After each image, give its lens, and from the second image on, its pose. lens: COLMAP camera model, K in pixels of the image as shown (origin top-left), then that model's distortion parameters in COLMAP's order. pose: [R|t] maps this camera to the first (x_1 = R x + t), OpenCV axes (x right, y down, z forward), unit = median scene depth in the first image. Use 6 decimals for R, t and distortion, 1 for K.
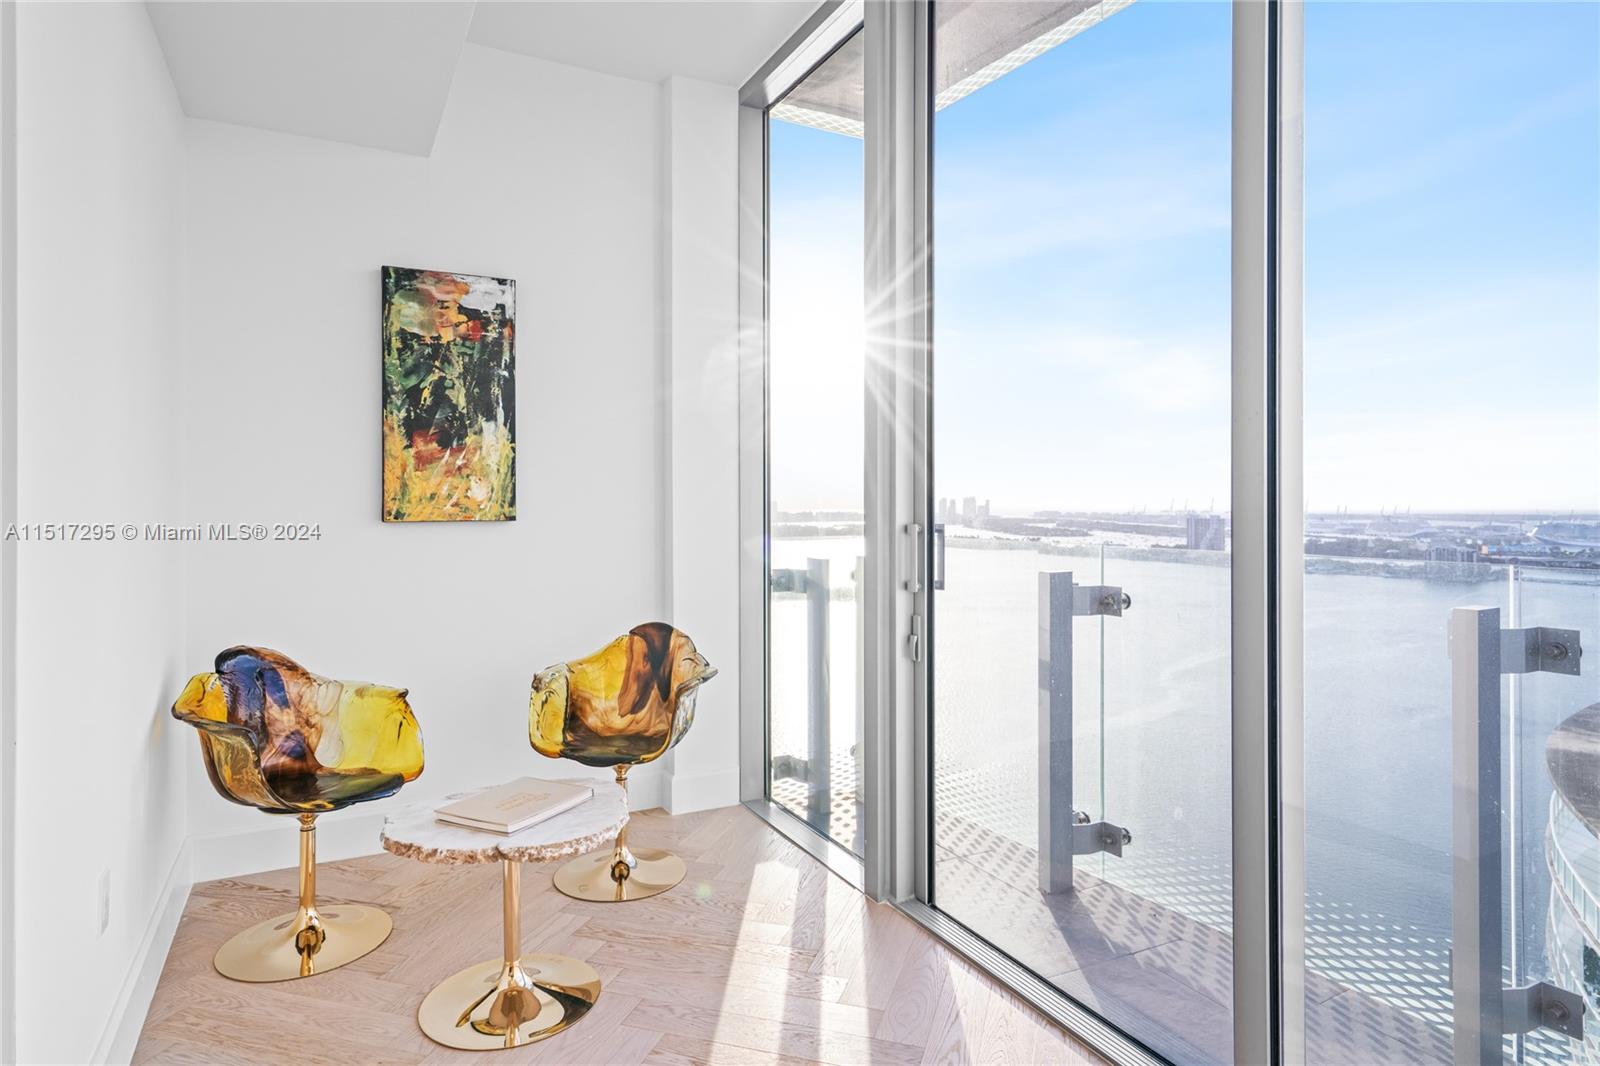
lens RADIAL K [[909.7, 0, 821.5], [0, 909.7, 466.1], [0, 0, 1]] dist [0.006799, 0.002307]
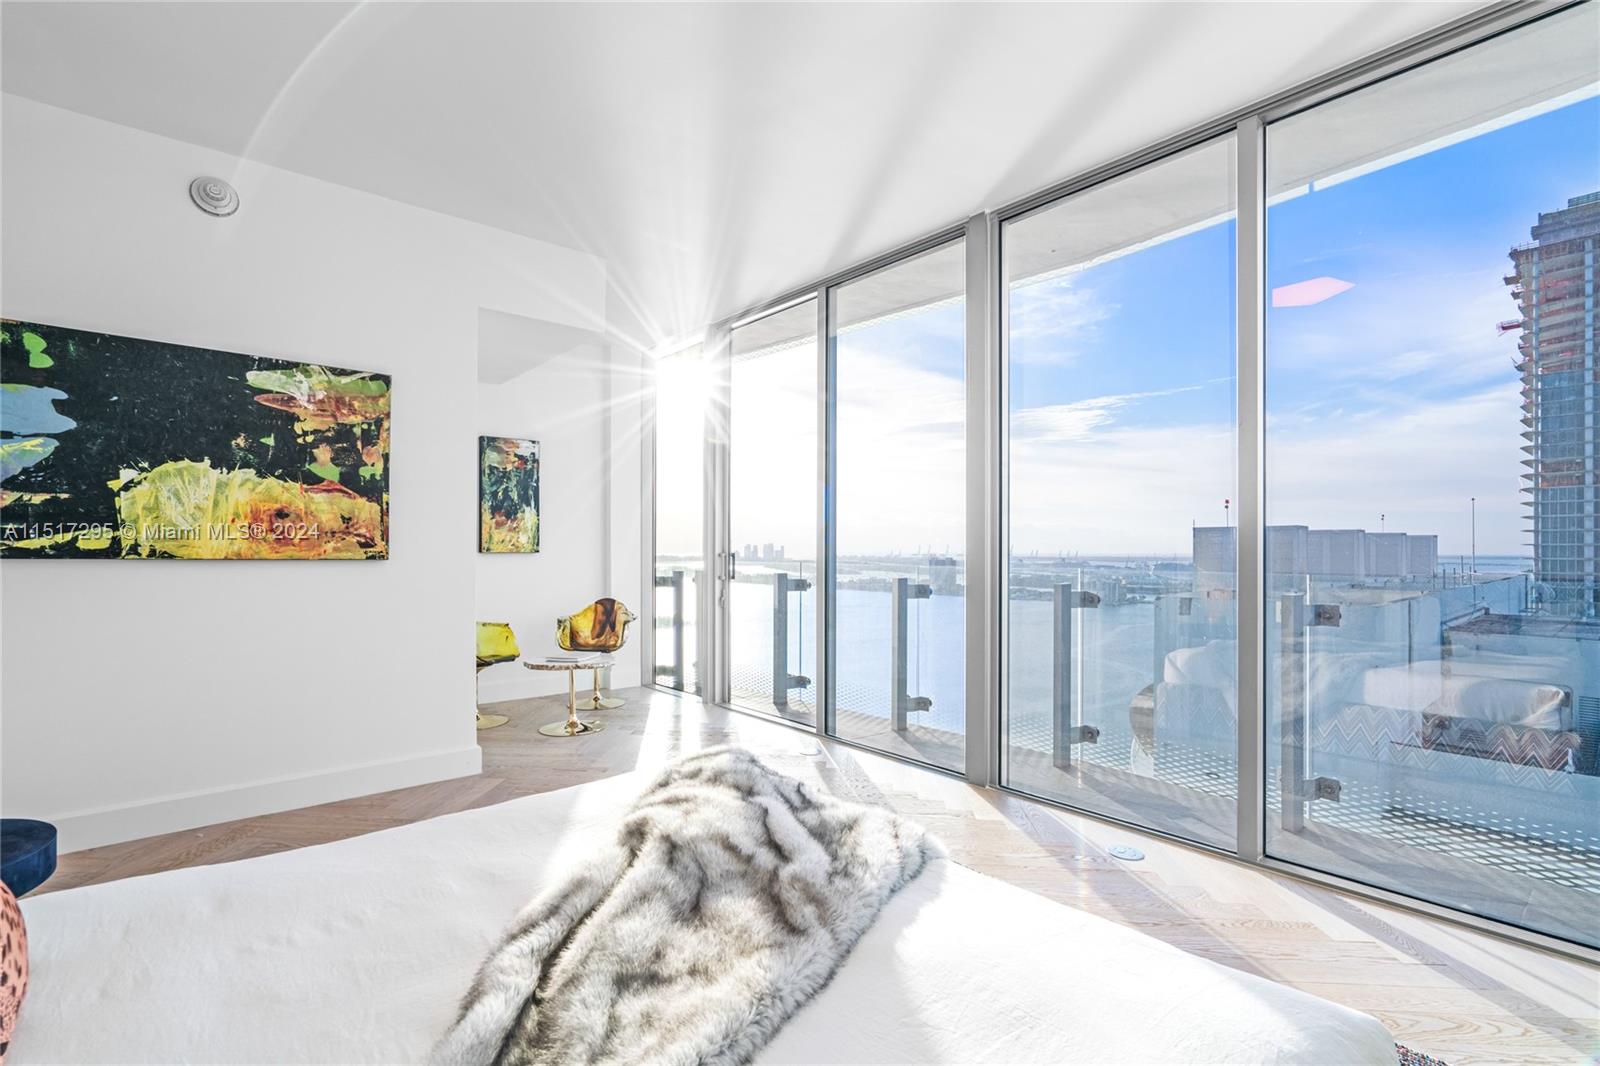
lens RADIAL K [[728.8, 0, 826.8], [0, 728.8, 566.4], [0, 0, 1]] dist [-0.011016, 0.002759]
pose [[0.971907, -0.003750, 0.235336, -0.079223], [-0.011538, 0.997912, 0.063551, -0.025140], [-0.235083, -0.064481, 0.969834, -0.869750]]
